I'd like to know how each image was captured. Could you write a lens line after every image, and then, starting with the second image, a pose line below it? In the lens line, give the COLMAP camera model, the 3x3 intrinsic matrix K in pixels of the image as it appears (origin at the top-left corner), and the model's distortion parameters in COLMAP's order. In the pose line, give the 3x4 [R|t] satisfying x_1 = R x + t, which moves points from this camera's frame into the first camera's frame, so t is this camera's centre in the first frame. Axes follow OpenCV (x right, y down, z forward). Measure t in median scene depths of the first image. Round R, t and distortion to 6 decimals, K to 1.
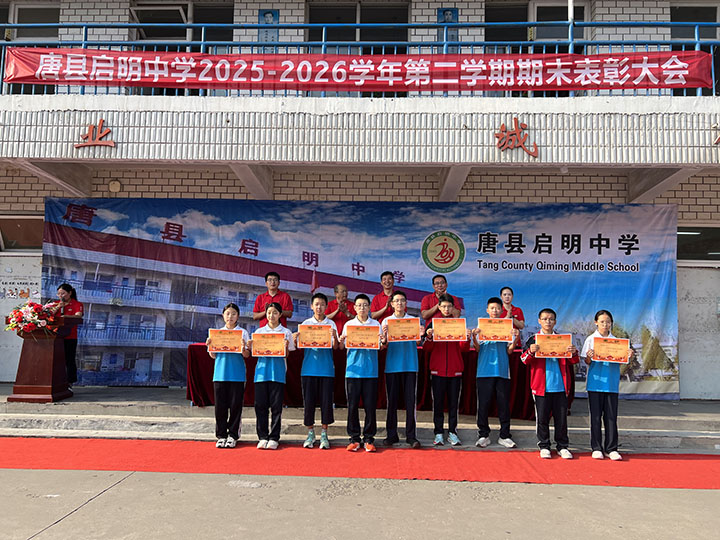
lens RADIAL K [[531.4, 0, 359.5], [0, 531.4, 272.9], [0, 0, 1]] dist [0.054690, -0.054825]
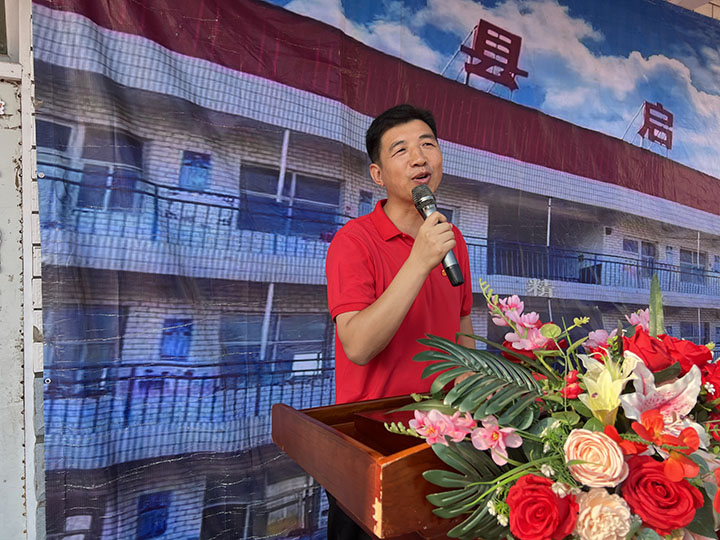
lens RADIAL K [[532.4, 0, 365.0], [0, 532.4, 271.0], [0, 0, 1]] dist [0.053203, -0.051935]
pose [[0.872429, -0.028809, 0.487890, -0.632944], [-0.012188, 0.996668, 0.080646, 0.031880], [-0.488588, -0.076304, 0.869172, 0.813381]]
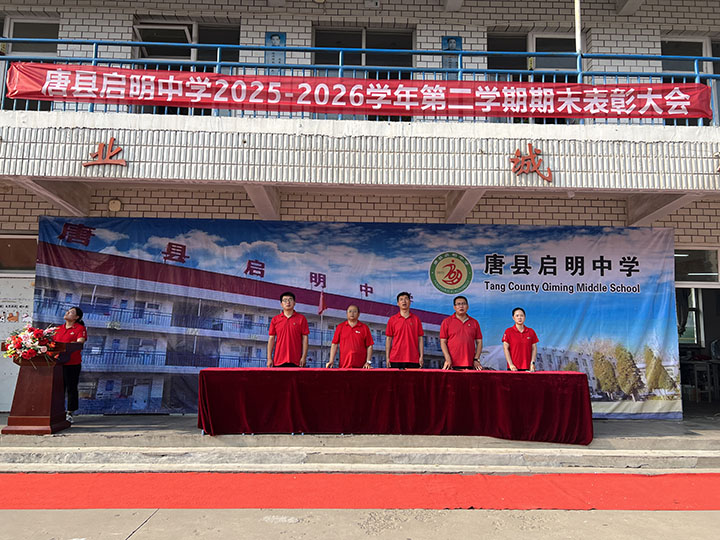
lens RADIAL K [[531.3, 0, 364.9], [0, 531.3, 265.5], [0, 0, 1]] dist [0.055083, -0.053176]
pose [[0.997642, 0.001688, 0.068615, -0.078452], [0.001590, 0.998862, -0.047677, -0.006619], [-0.068618, 0.047673, 0.996503, 0.010081]]
